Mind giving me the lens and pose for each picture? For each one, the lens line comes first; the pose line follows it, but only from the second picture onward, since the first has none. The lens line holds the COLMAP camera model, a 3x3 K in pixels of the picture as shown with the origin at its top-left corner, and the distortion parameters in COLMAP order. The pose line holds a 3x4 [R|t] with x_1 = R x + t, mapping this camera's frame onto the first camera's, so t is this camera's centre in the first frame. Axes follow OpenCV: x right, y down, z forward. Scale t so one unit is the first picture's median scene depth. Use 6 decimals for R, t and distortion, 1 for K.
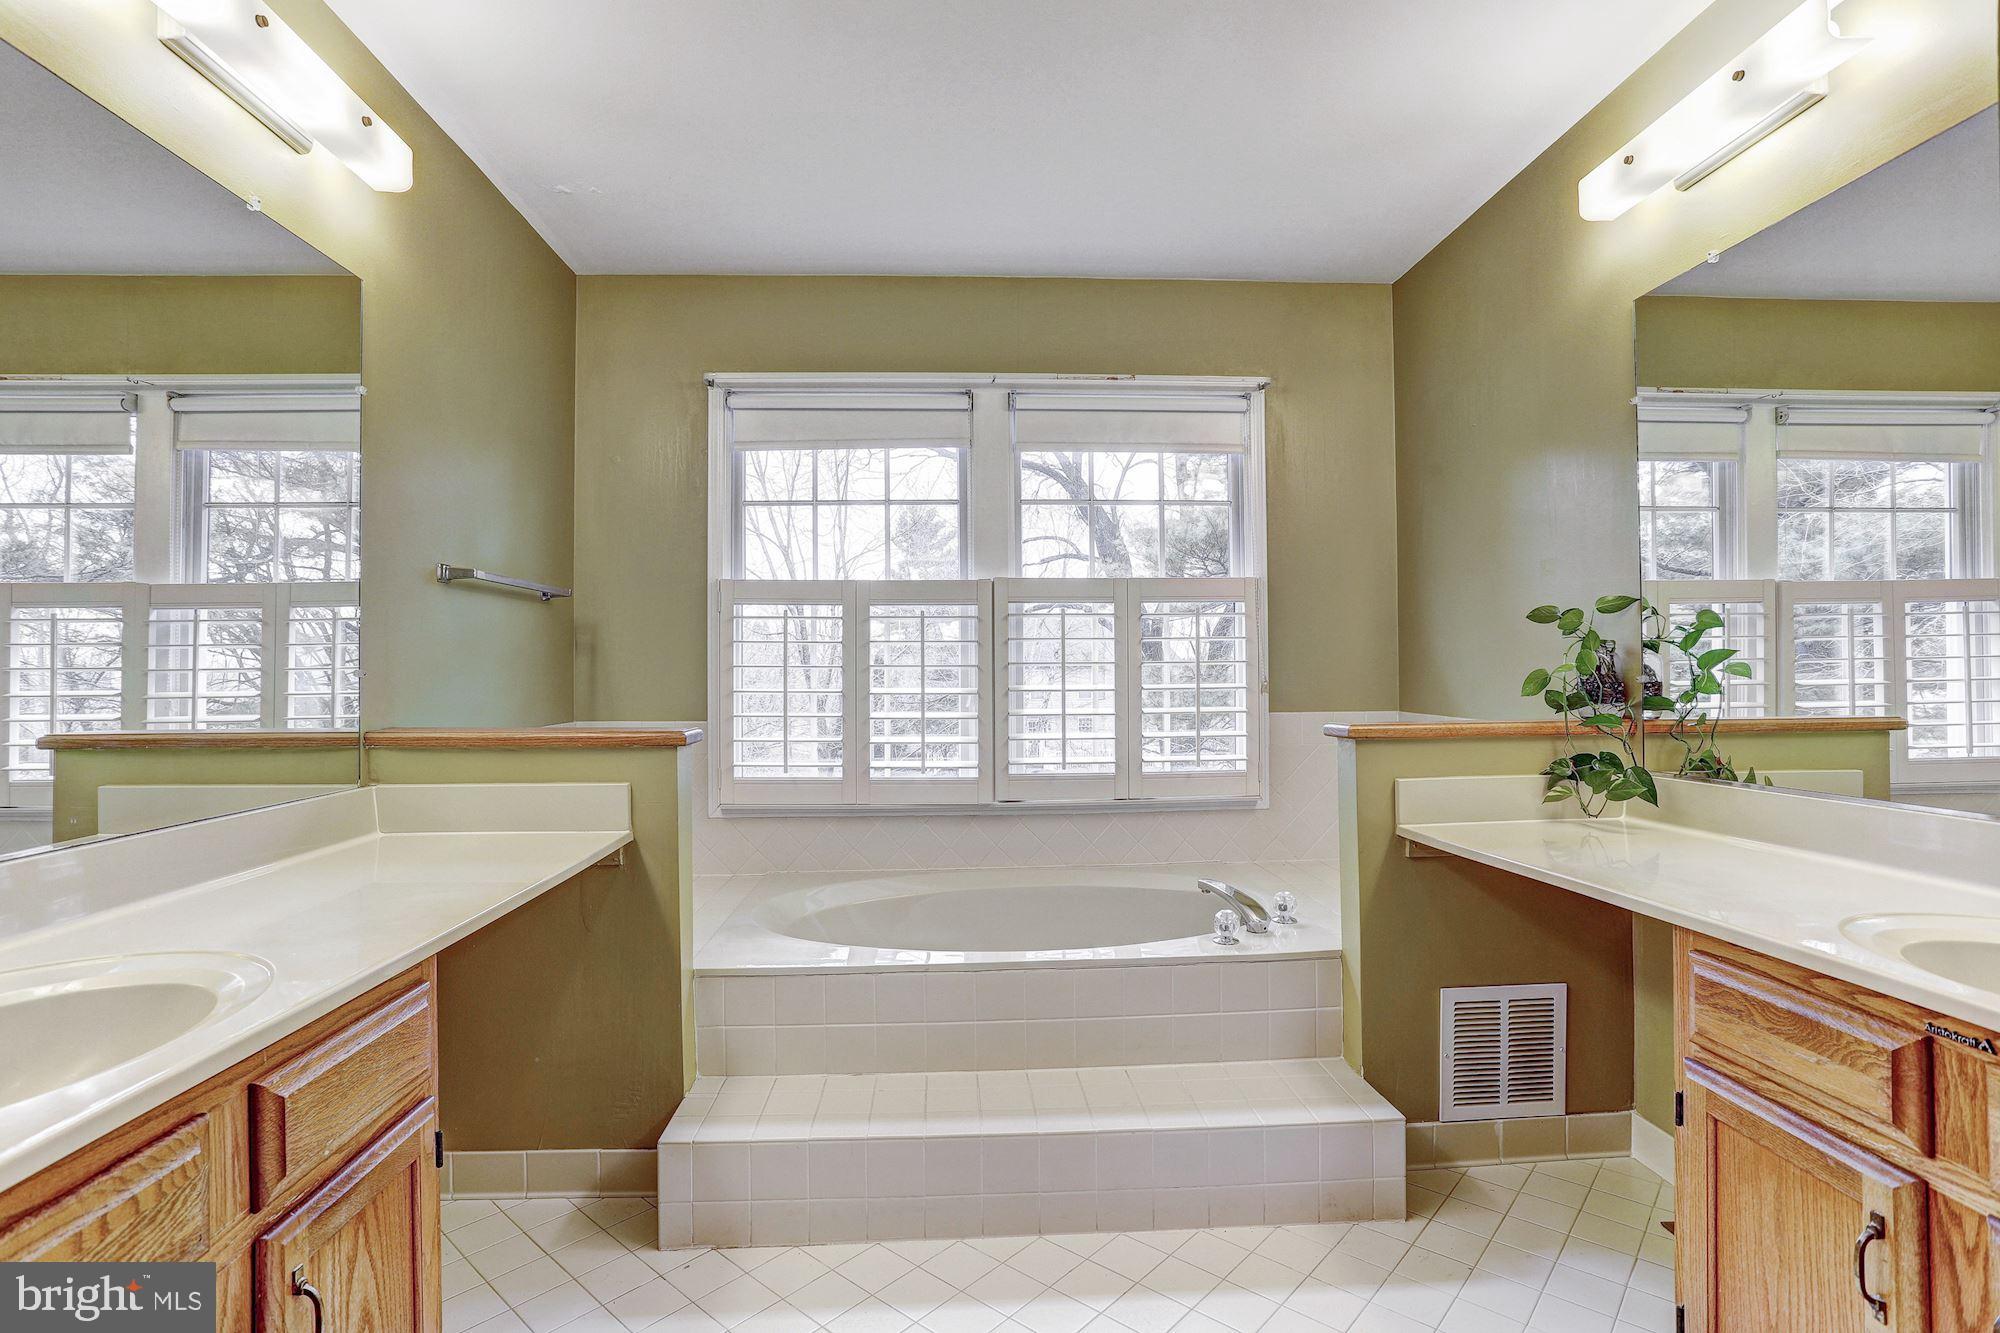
lens RADIAL K [[972.1, 0, 995.4], [0, 972.1, 665.6], [0, 0, 1]] dist [-0.055106, 0.025837]
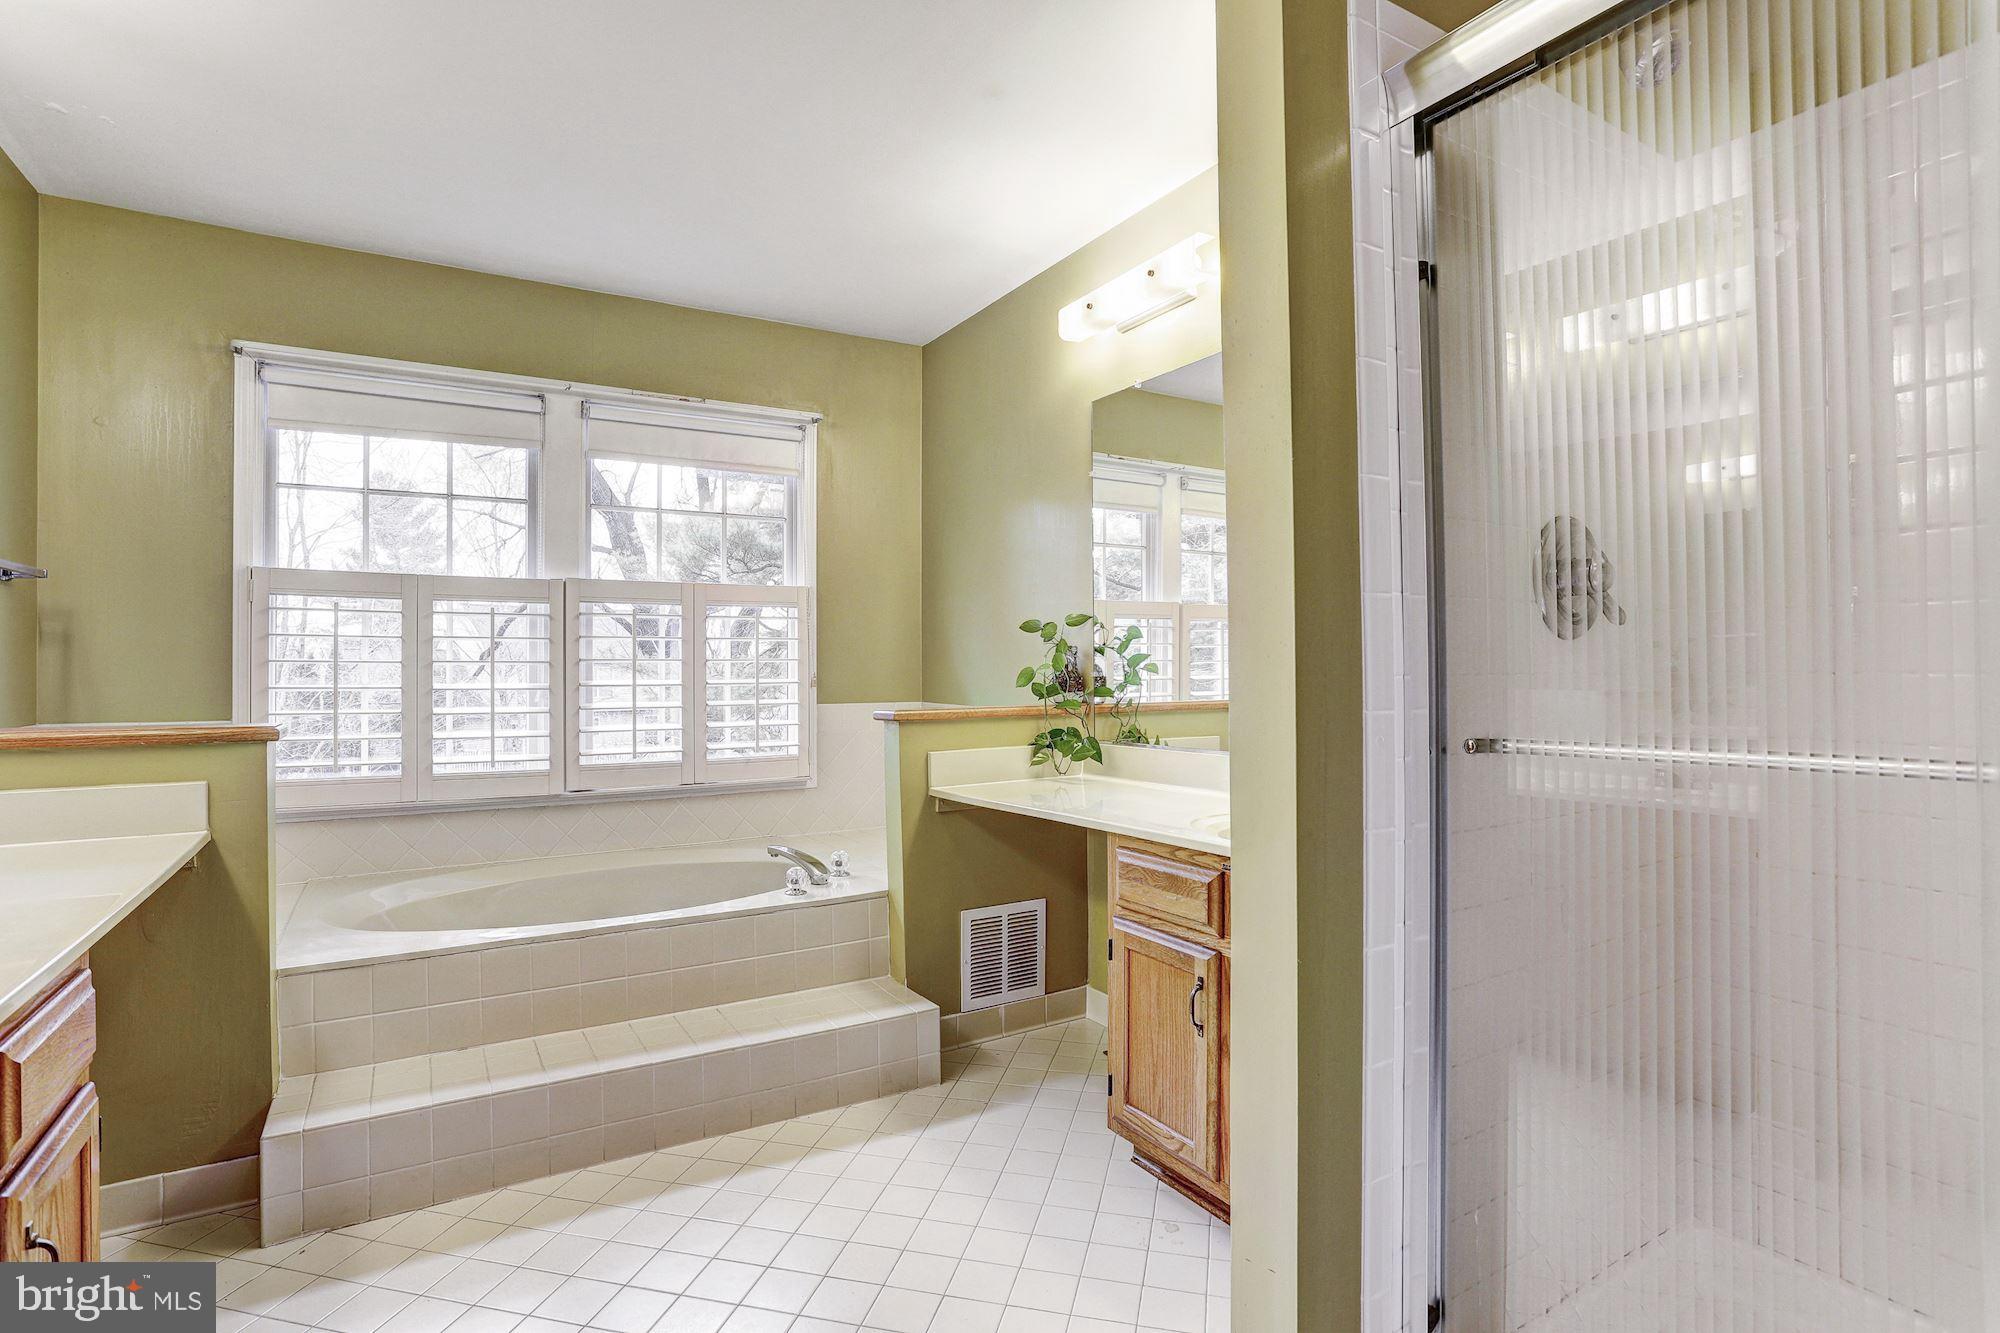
lens RADIAL K [[975.6, 0, 991.9], [0, 975.6, 664.6], [0, 0, 1]] dist [-0.047056, 0.018594]
pose [[0.883847, 0.005107, 0.467748, -0.116569], [-0.006164, 0.999981, 0.000729, -0.000592], [-0.467735, -0.003528, 0.883862, -0.186148]]
